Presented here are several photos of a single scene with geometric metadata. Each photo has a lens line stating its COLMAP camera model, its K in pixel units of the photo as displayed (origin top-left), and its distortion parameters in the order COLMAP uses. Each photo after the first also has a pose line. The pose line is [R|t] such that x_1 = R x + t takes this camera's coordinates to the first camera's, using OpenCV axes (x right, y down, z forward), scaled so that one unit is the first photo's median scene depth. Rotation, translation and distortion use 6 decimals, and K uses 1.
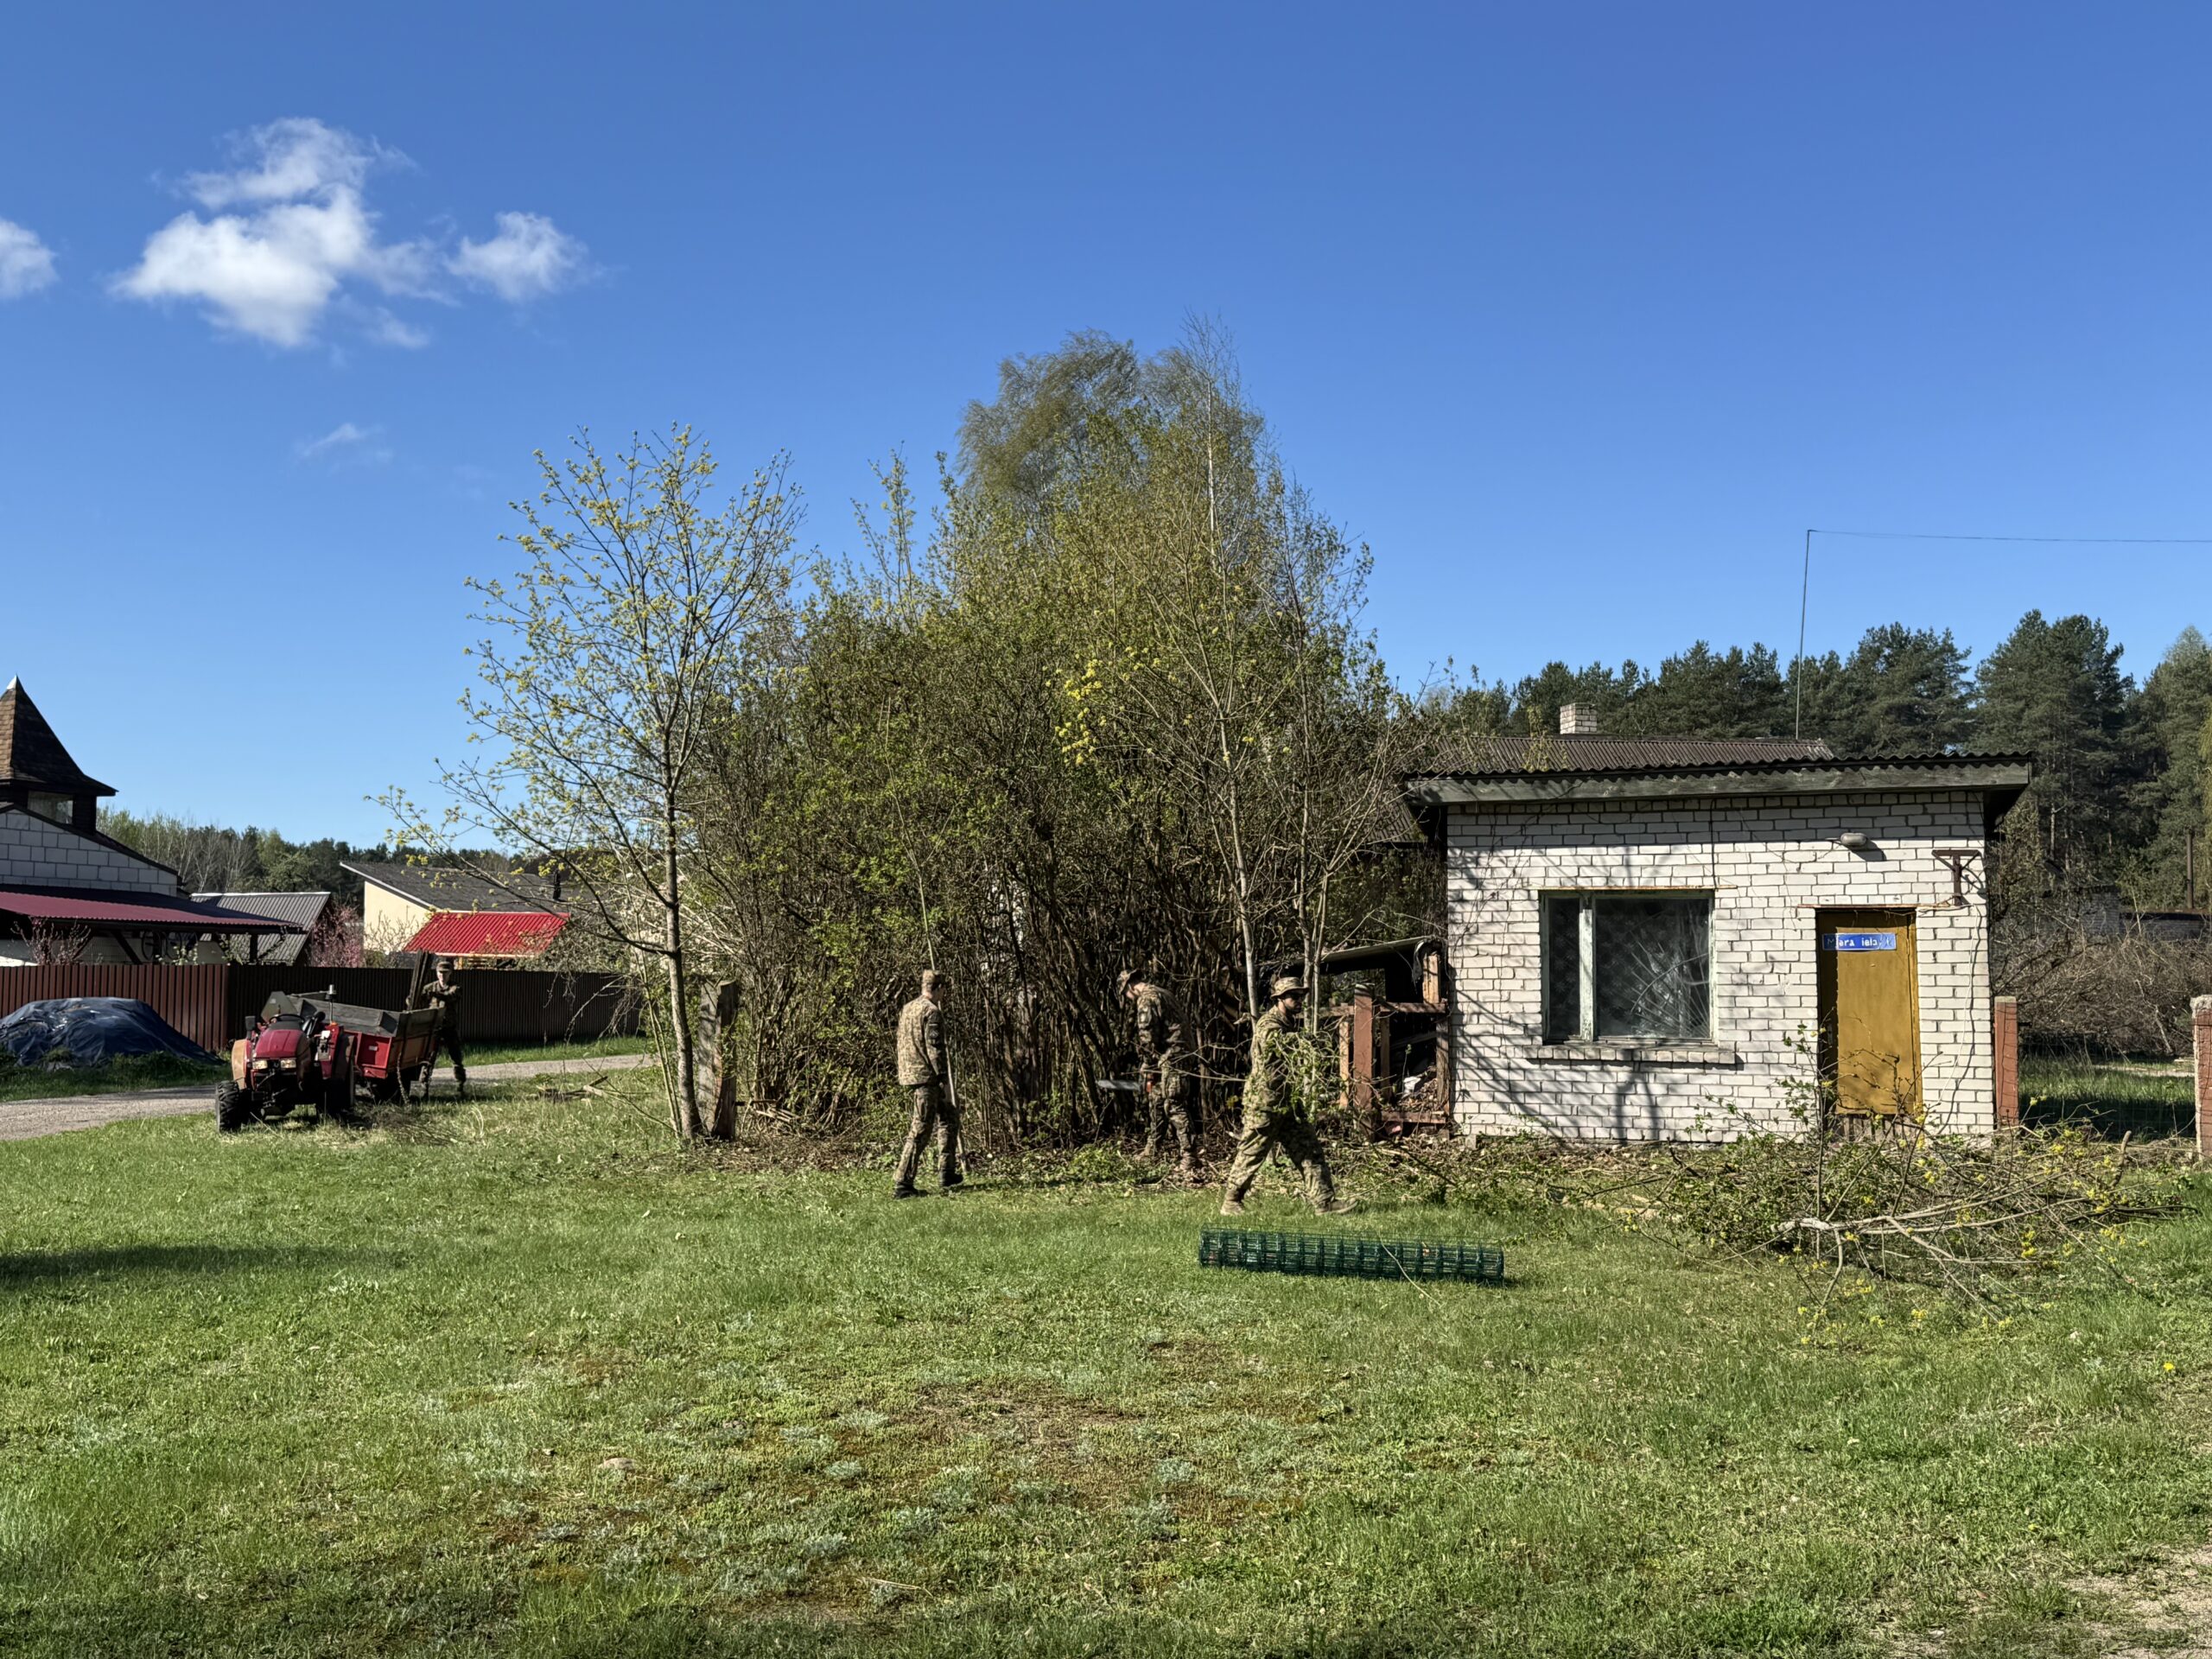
lens RADIAL K [[2378.5, 0, 1106.8], [0, 2378.5, 828.2], [0, 0, 1]] dist [0.002277, 0.000000]
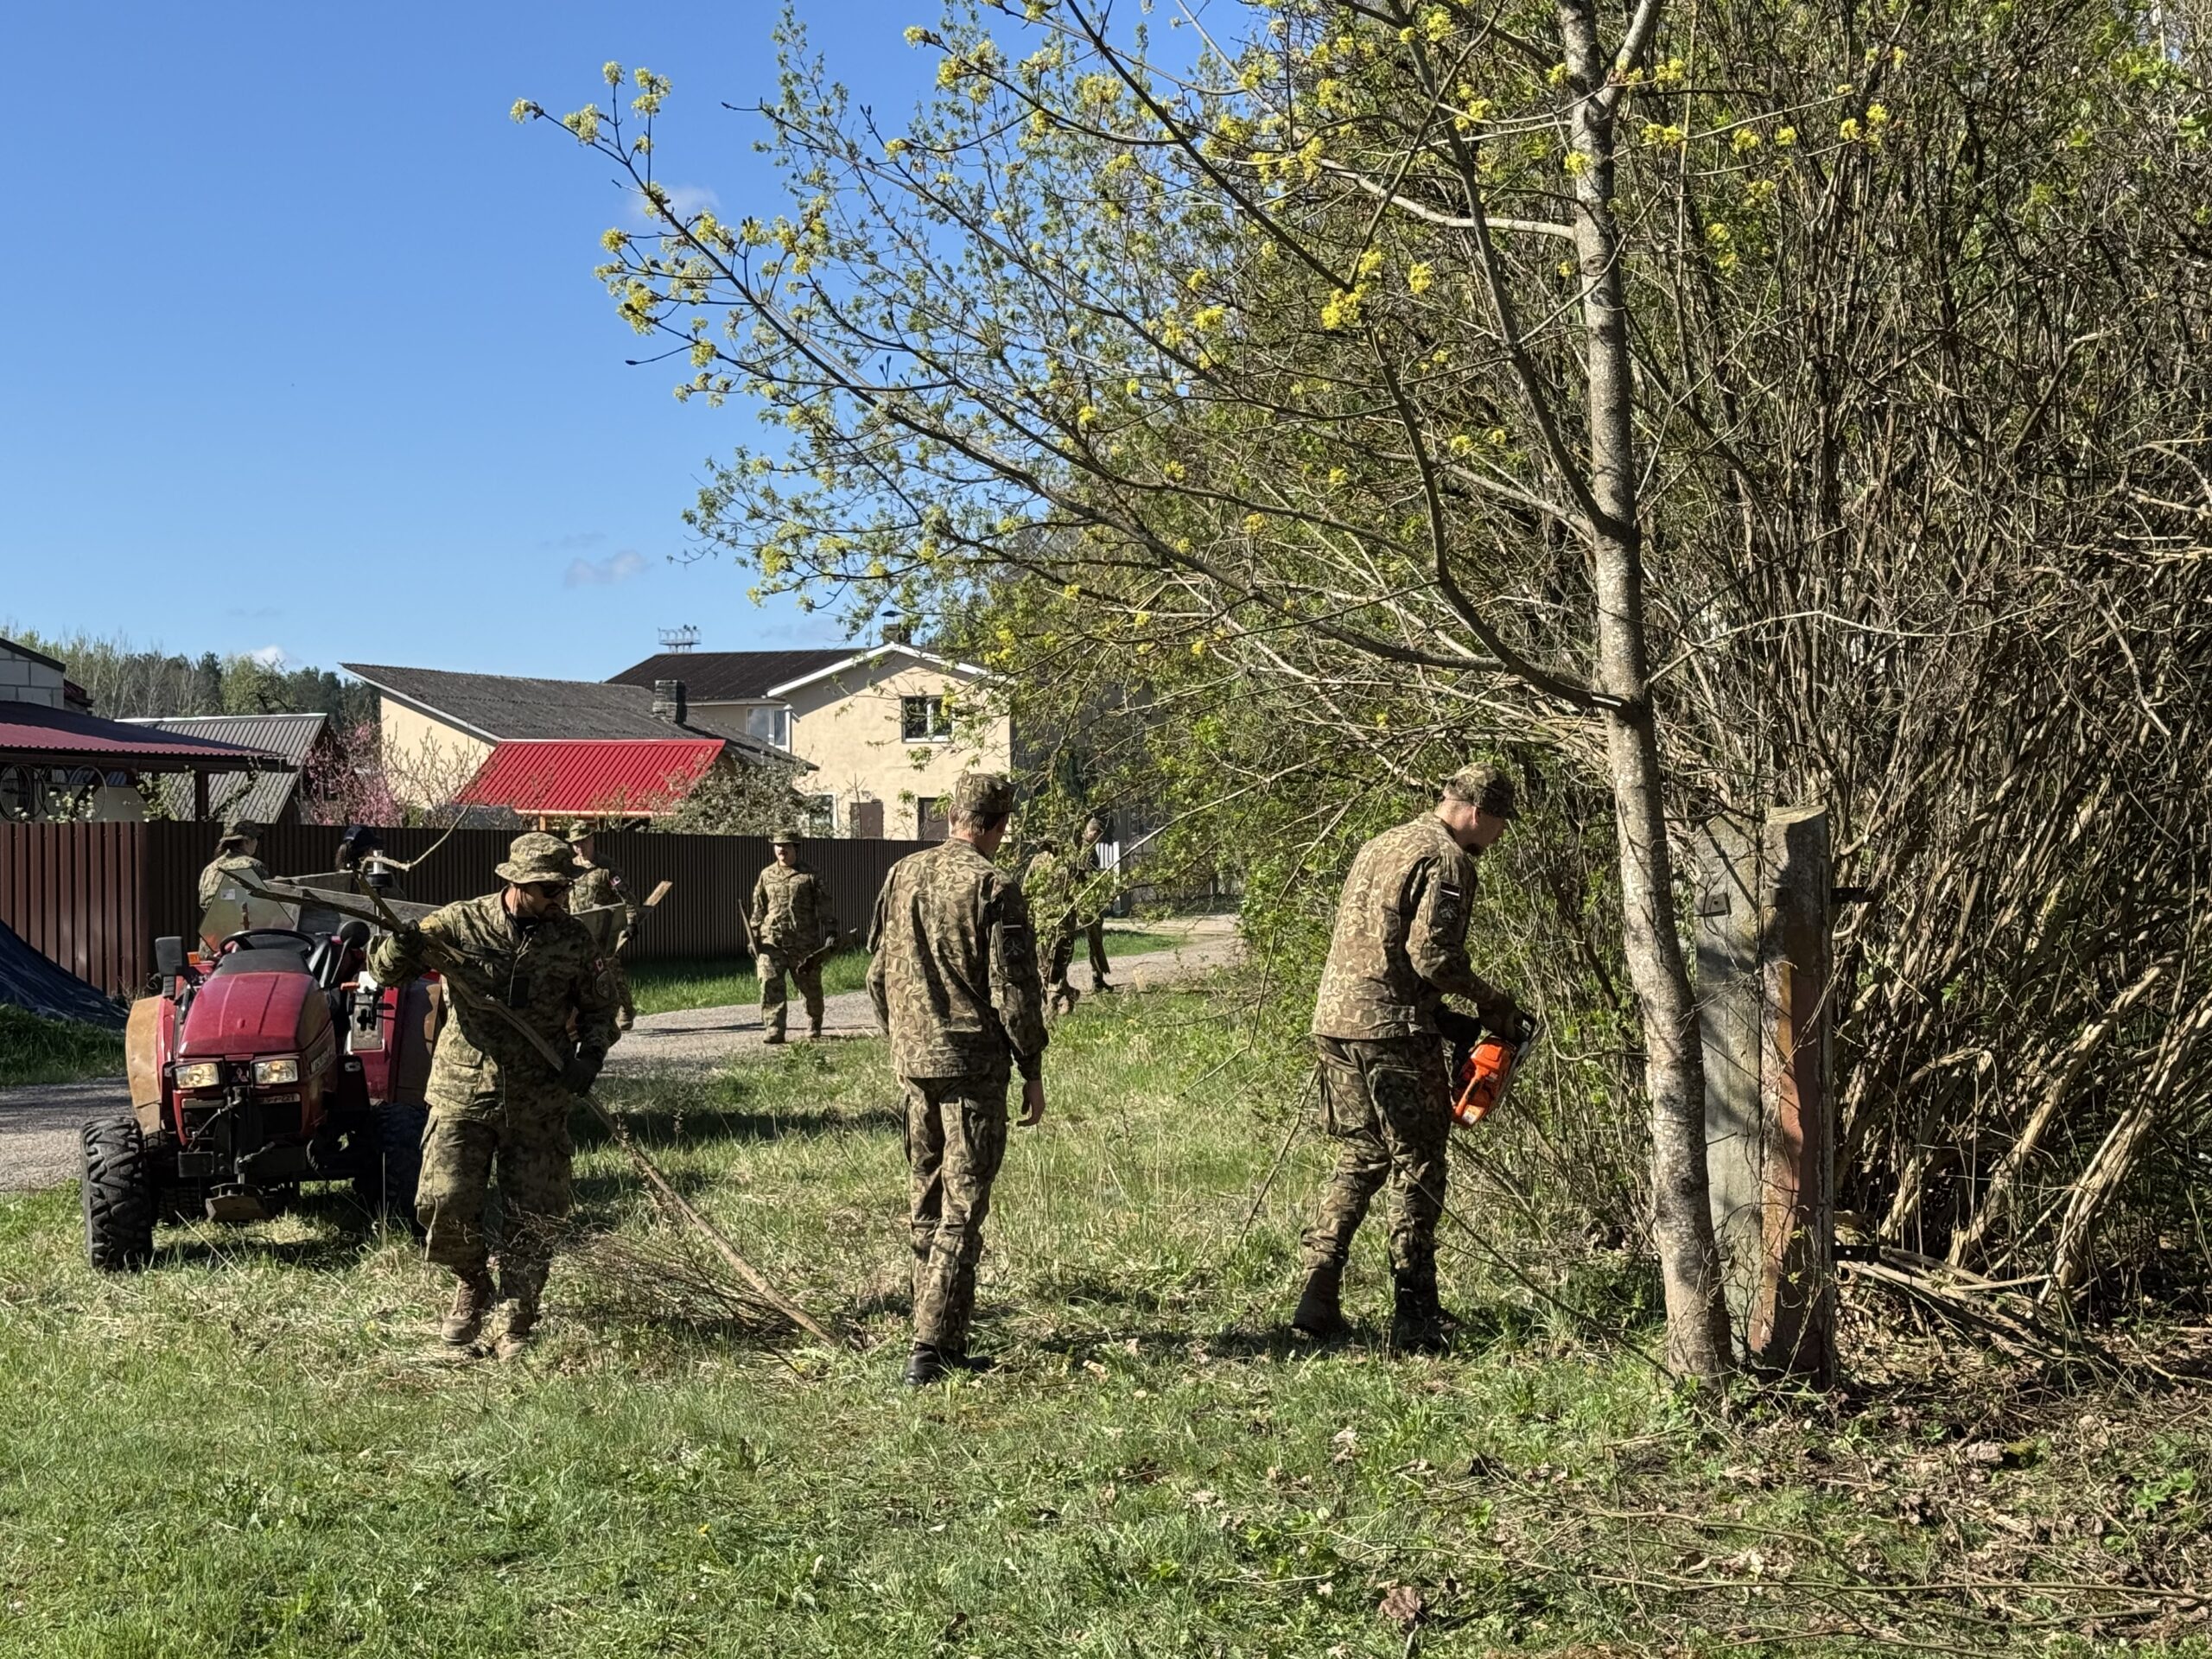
lens RADIAL K [[3224.9, 0, 1105.6], [0, 3224.9, 831.3], [0, 0, 1]] dist [-0.010621, 0.000000]
pose [[0.997039, -0.015088, -0.075409, -0.091865], [0.019459, 0.998152, 0.057561, 0.018624], [0.074401, -0.058858, 0.995490, 0.266590]]
